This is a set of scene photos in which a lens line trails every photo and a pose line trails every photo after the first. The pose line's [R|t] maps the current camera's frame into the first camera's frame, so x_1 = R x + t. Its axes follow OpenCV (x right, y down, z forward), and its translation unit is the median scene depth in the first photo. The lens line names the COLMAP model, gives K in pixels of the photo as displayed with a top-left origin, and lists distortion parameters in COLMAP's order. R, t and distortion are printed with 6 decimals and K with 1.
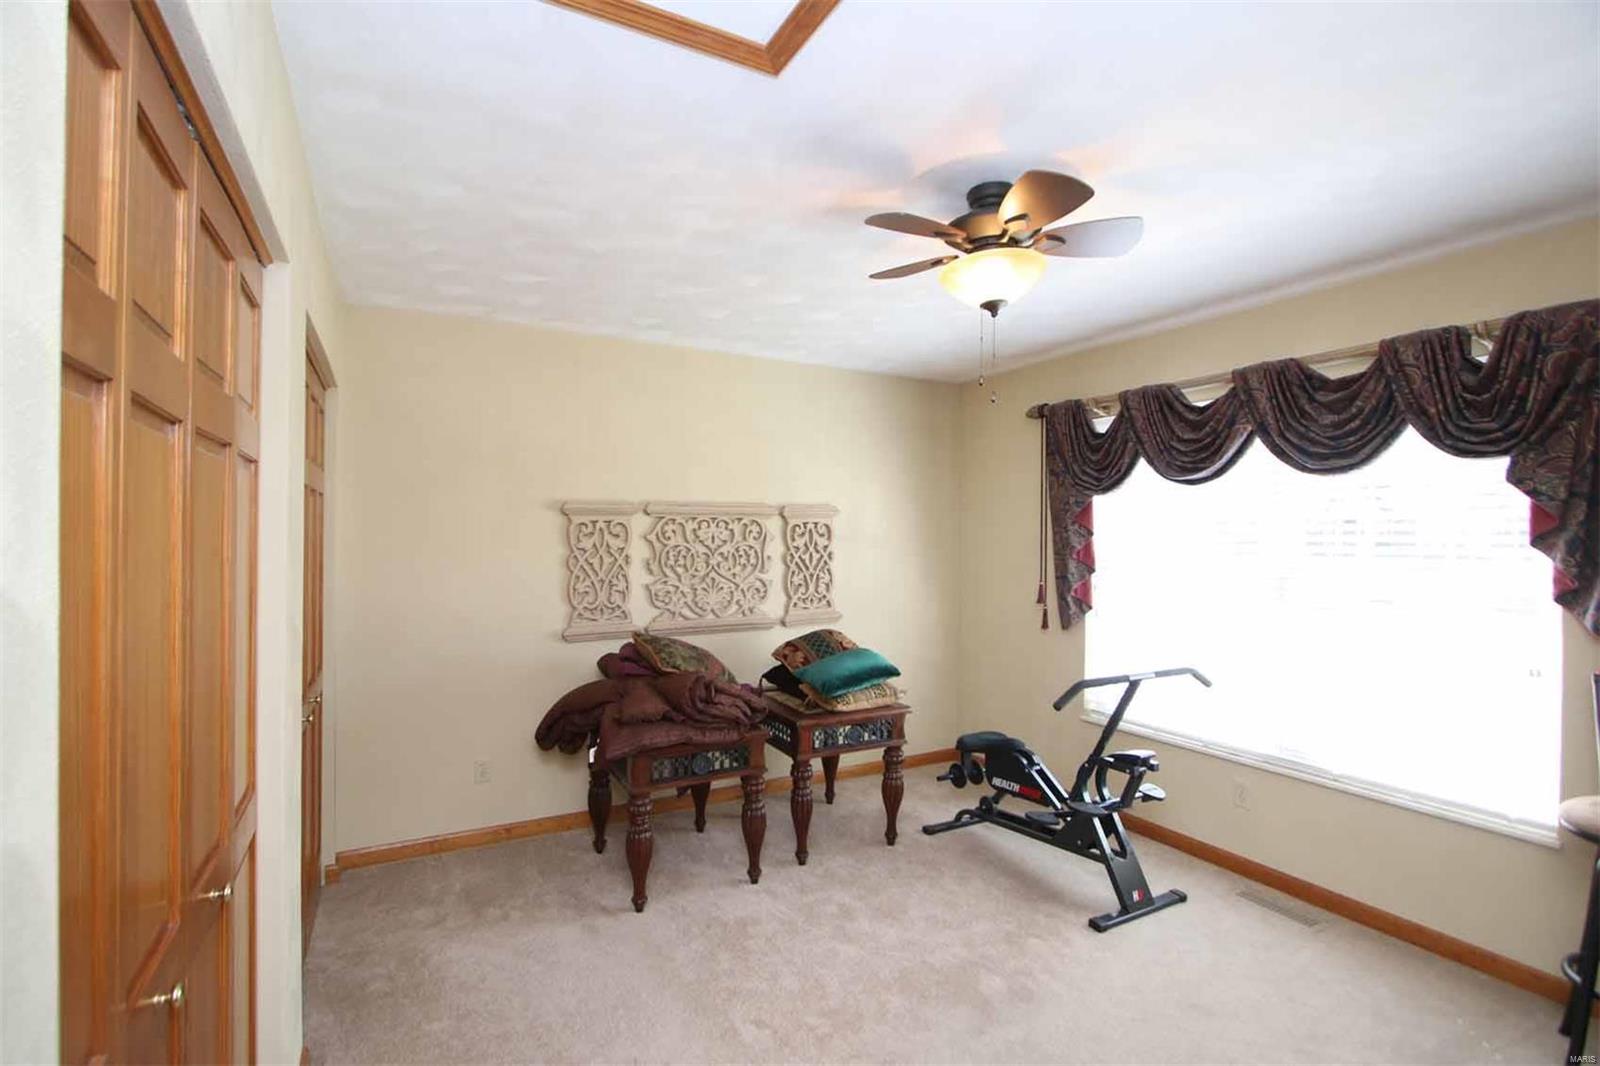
lens RADIAL K [[740.0, 0, 788.8], [0, 740.0, 534.8], [0, 0, 1]] dist [-0.003399, -0.000283]
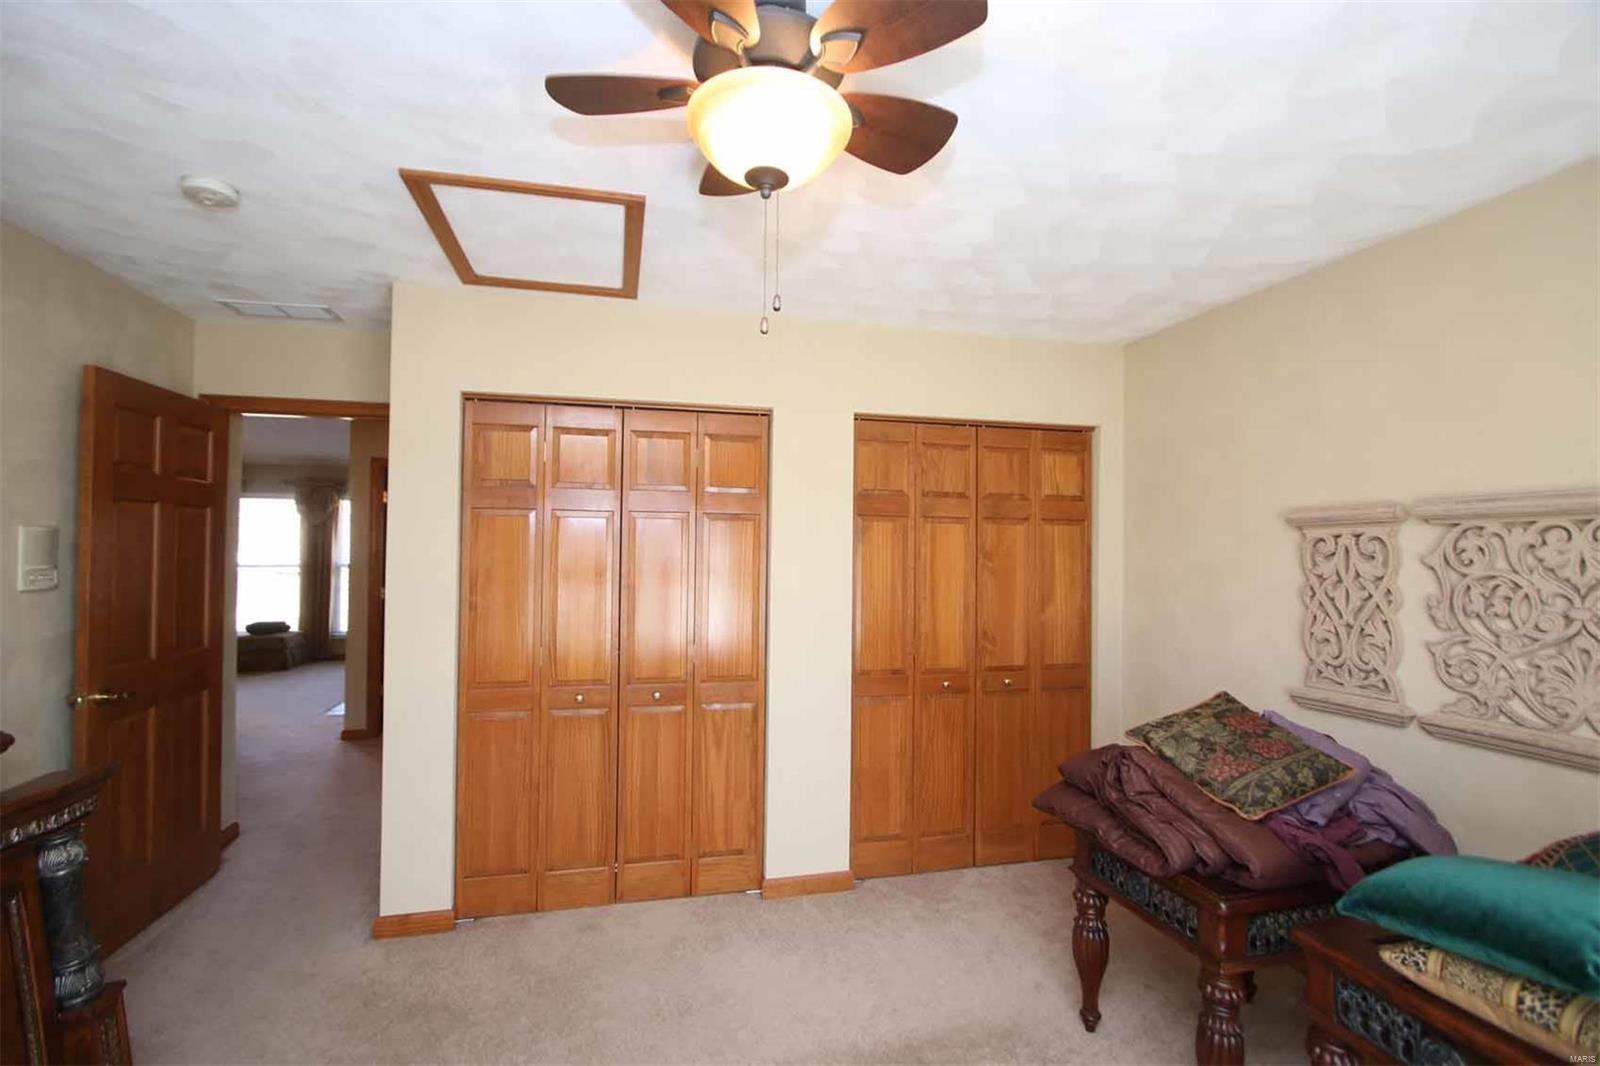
lens RADIAL K [[740.0, 0, 788.8], [0, 740.0, 534.8], [0, 0, 1]] dist [-0.003399, -0.000283]
pose [[-0.257477, -0.033054, -0.965719, 0.495091], [-0.014642, 0.999433, -0.030304, 0.008369], [0.966173, 0.006337, -0.257815, 0.669446]]
